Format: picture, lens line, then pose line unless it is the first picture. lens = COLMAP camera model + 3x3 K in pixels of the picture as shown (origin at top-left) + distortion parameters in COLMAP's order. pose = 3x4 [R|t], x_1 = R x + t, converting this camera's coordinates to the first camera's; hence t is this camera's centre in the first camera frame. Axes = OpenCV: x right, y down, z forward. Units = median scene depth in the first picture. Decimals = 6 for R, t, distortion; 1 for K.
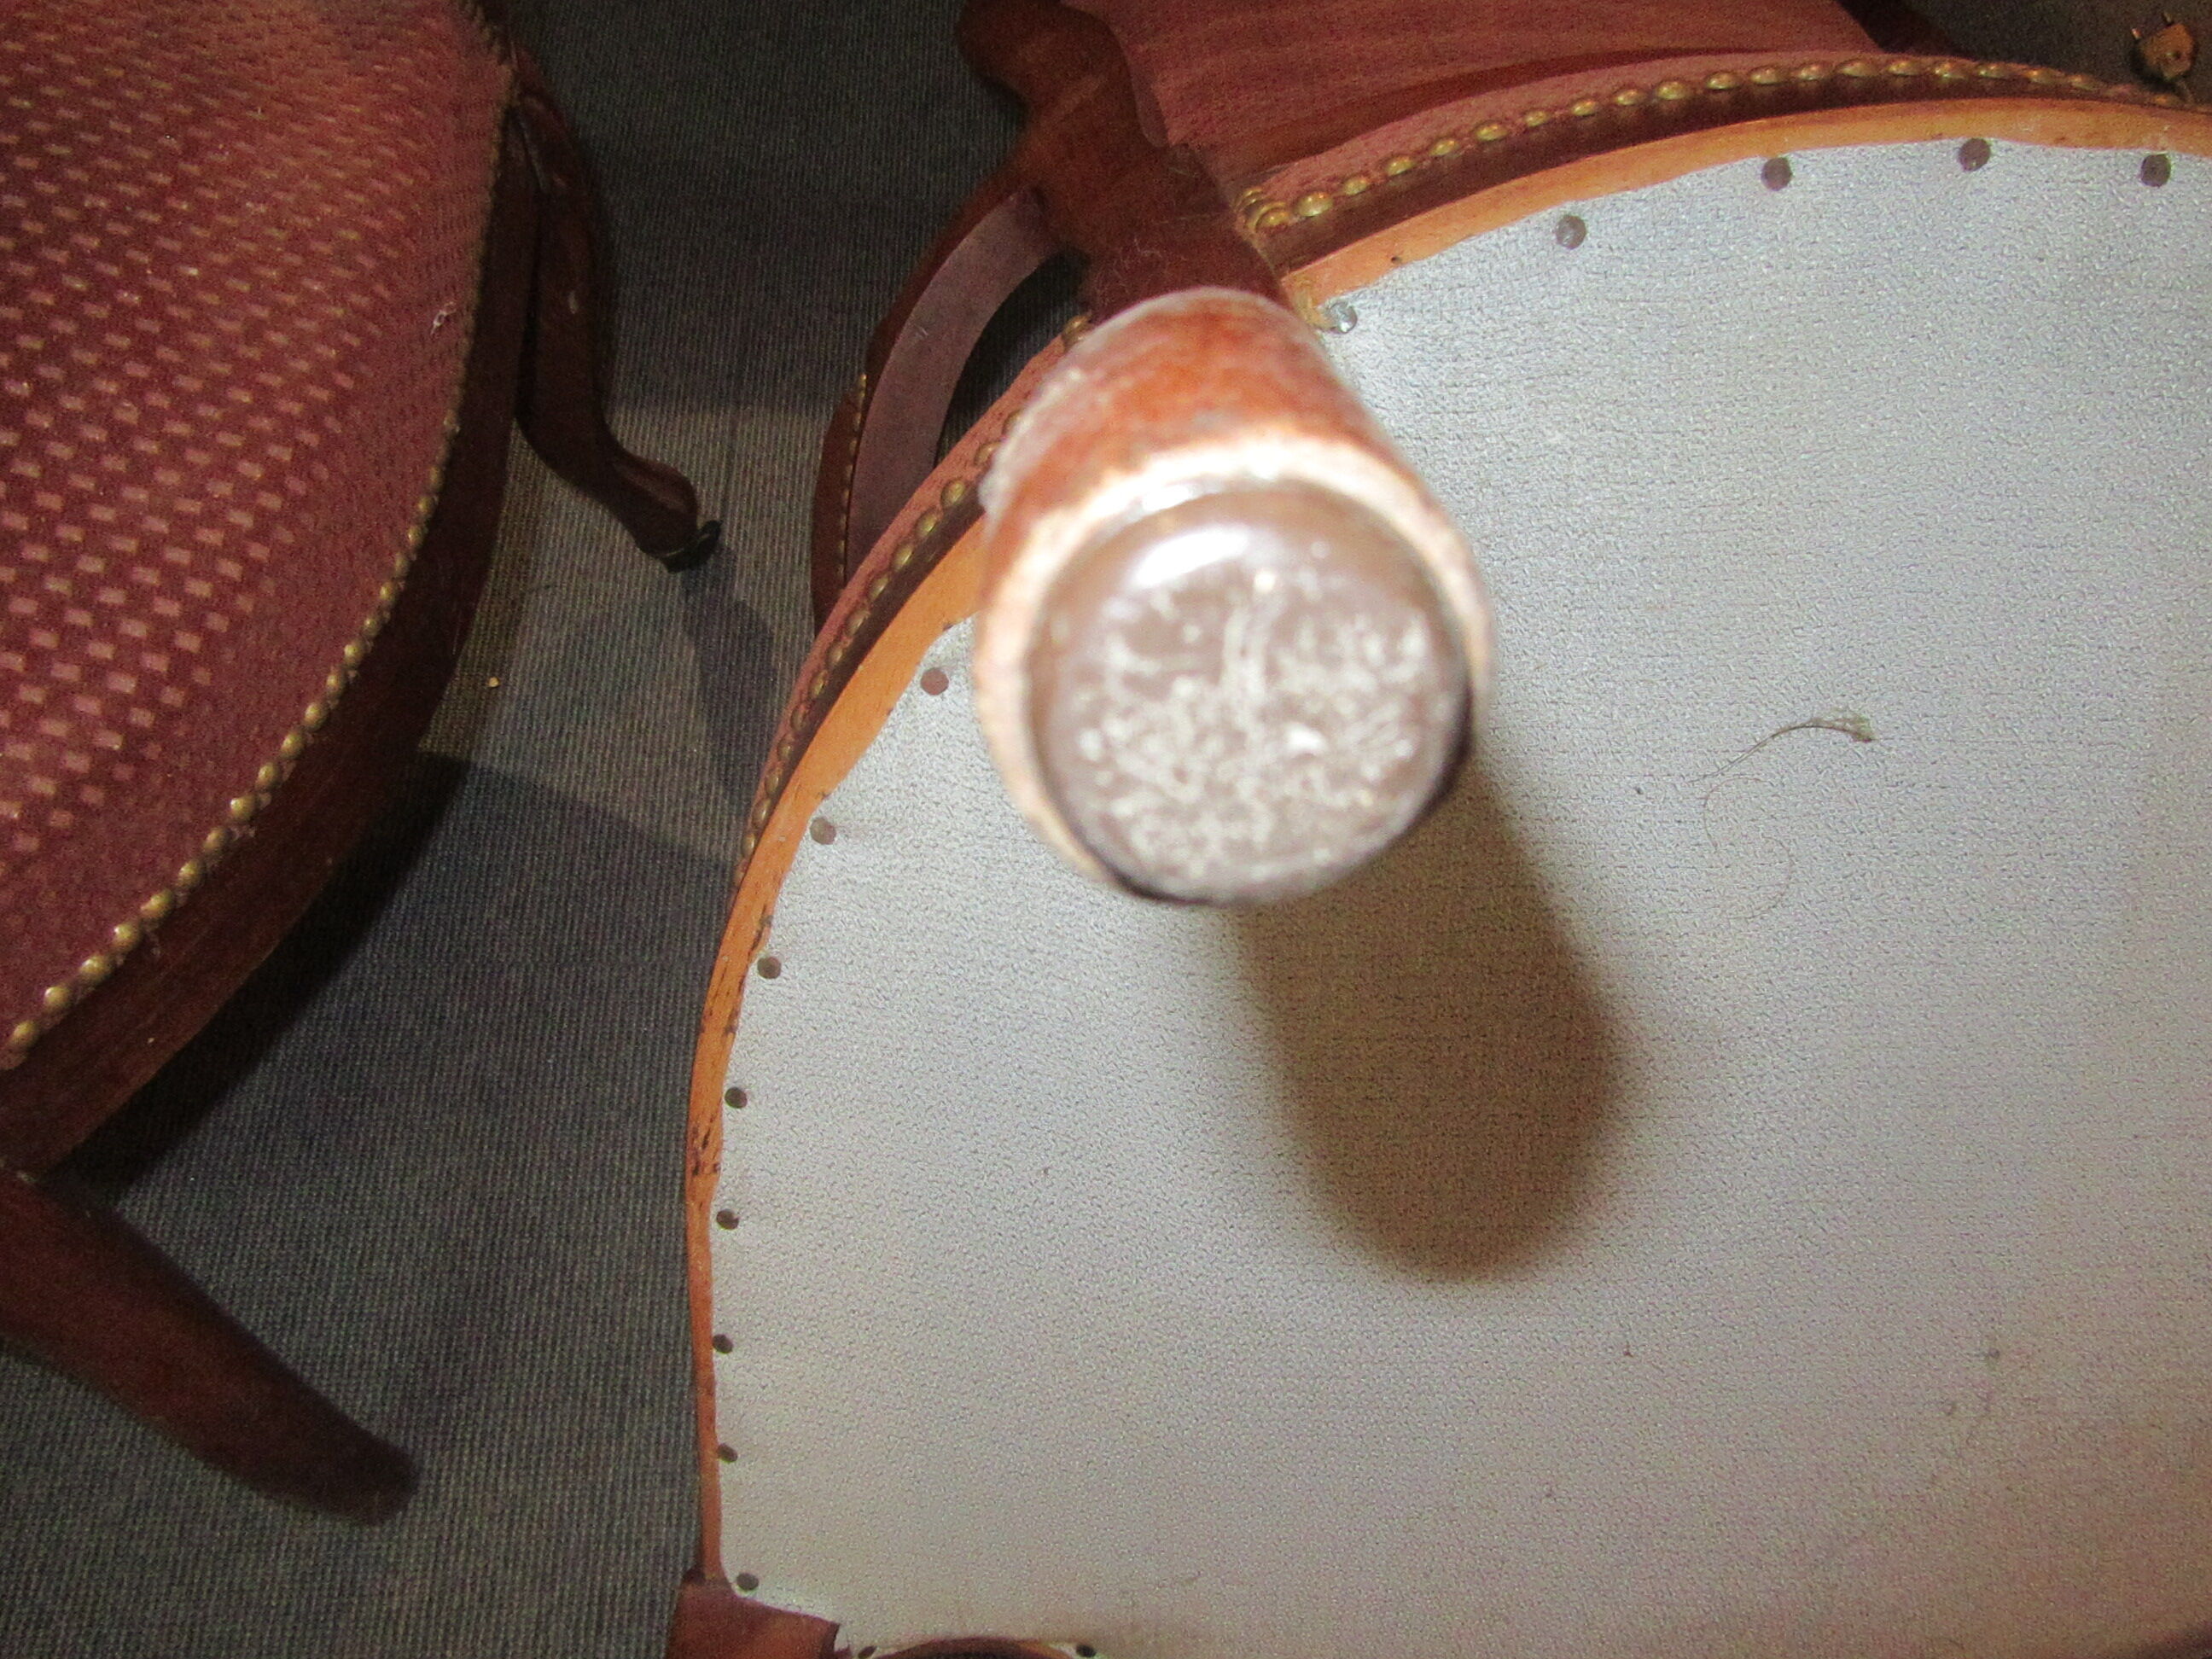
lens RADIAL K [[1676.7, 0, 1106.0], [0, 1676.7, 829.5], [0, 0, 1]] dist [-0.011137, 0.010886]
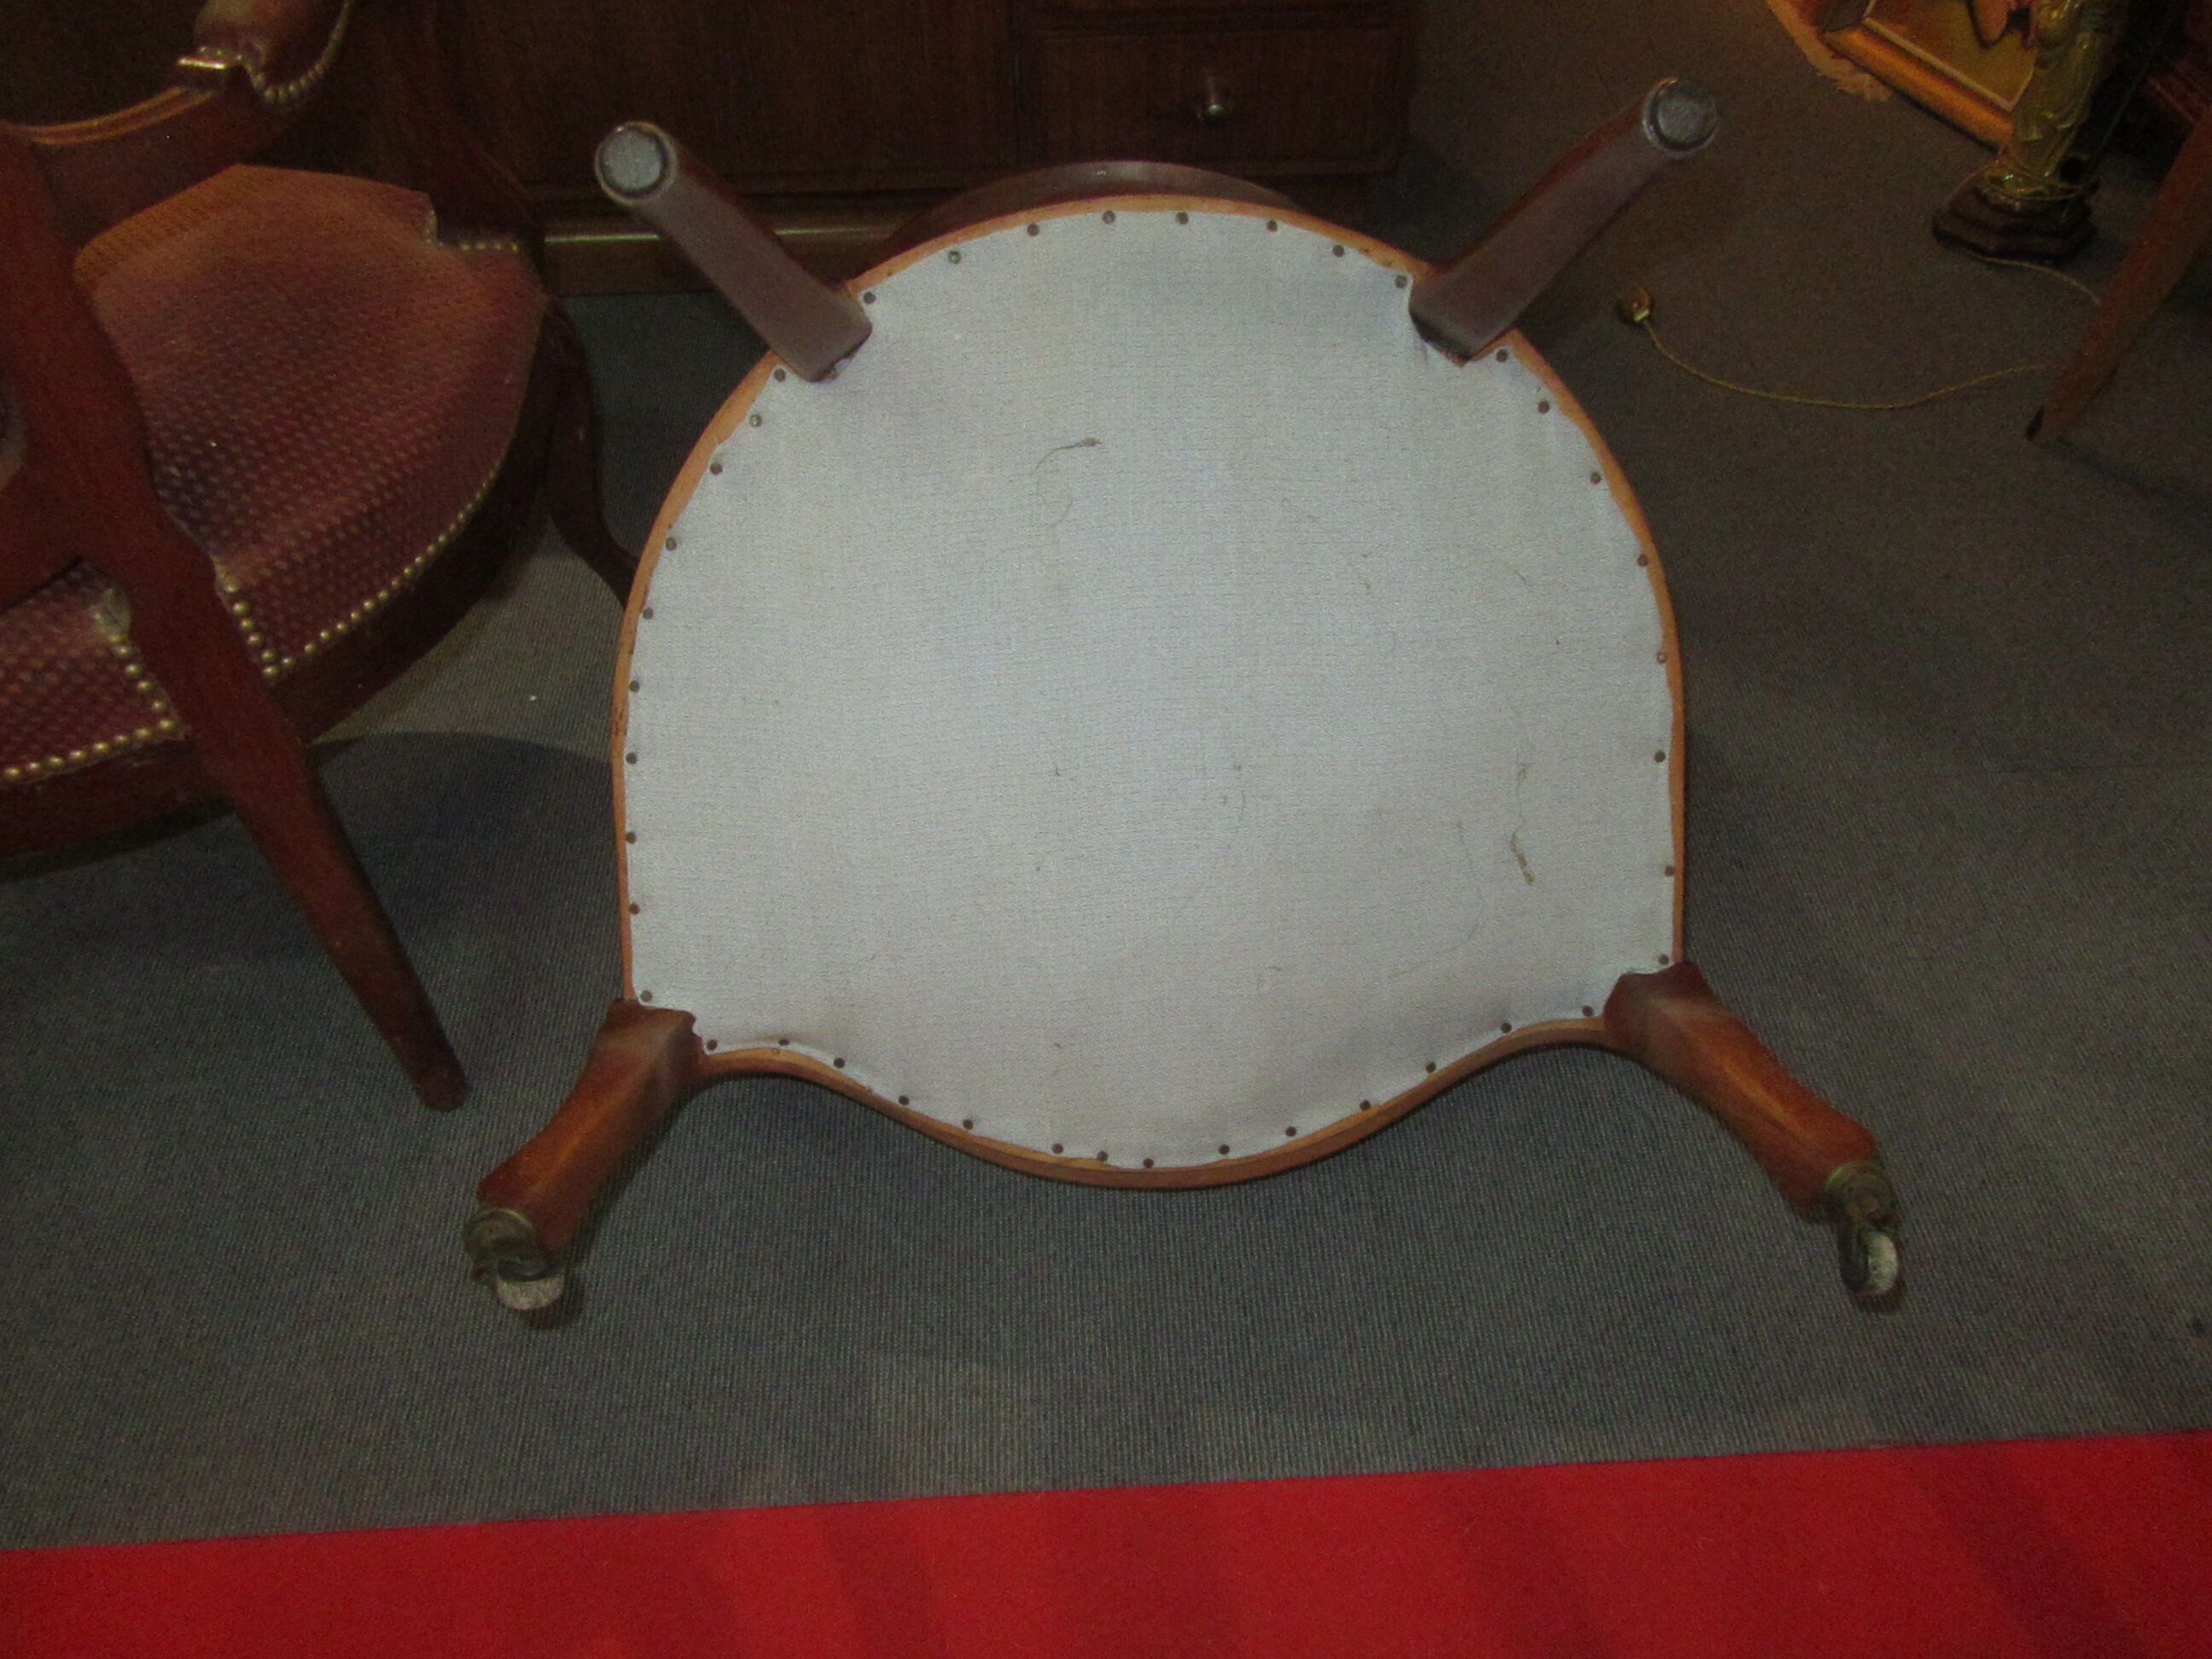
lens RADIAL K [[1676.7, 0, 1106.0], [0, 1676.7, 829.5], [0, 0, 1]] dist [-0.011137, 0.010886]
pose [[0.998135, -0.056824, -0.022301, 0.404966], [0.049772, 0.969093, -0.241624, 0.867398], [0.035341, 0.240064, 0.970114, -0.972350]]
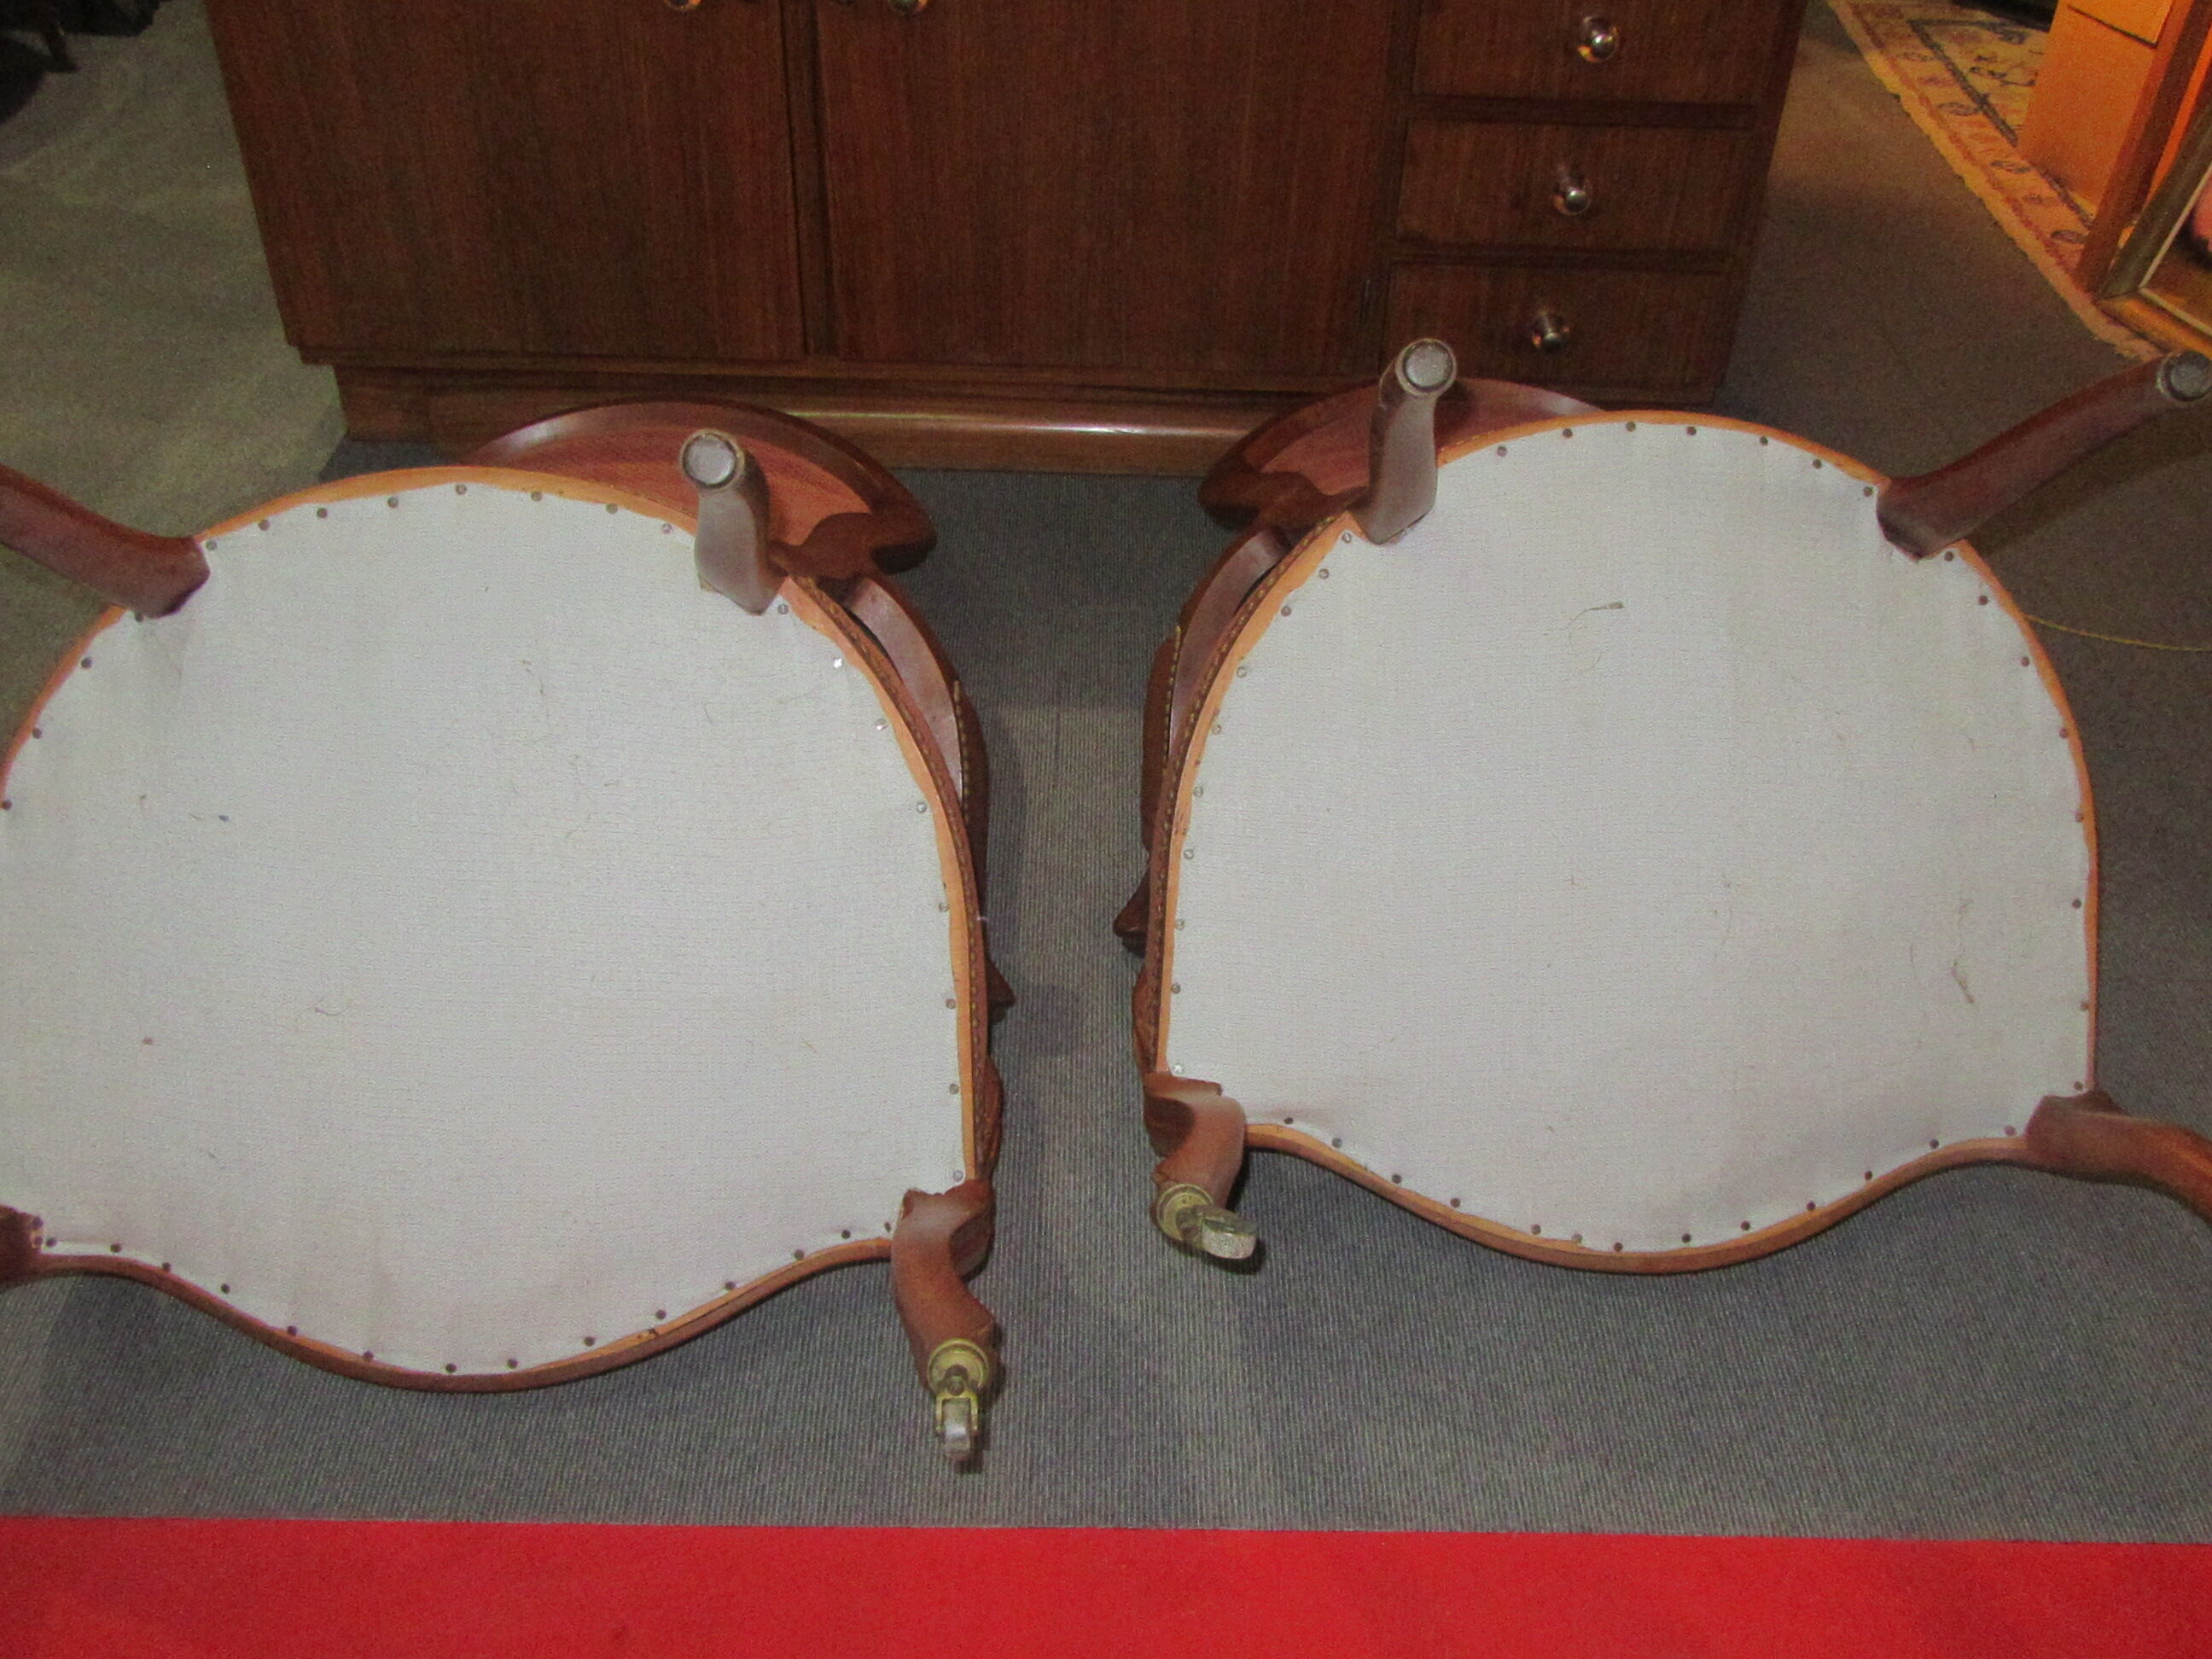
lens RADIAL K [[2040.1, 0, 1106.0], [0, 2040.1, 829.5], [0, 0, 1]] dist [-0.007342, -0.006822]
pose [[0.999923, -0.004492, -0.011563, -0.318403], [-0.000403, 0.919880, -0.392200, 1.365483], [0.012398, 0.392174, 0.919807, -1.696021]]
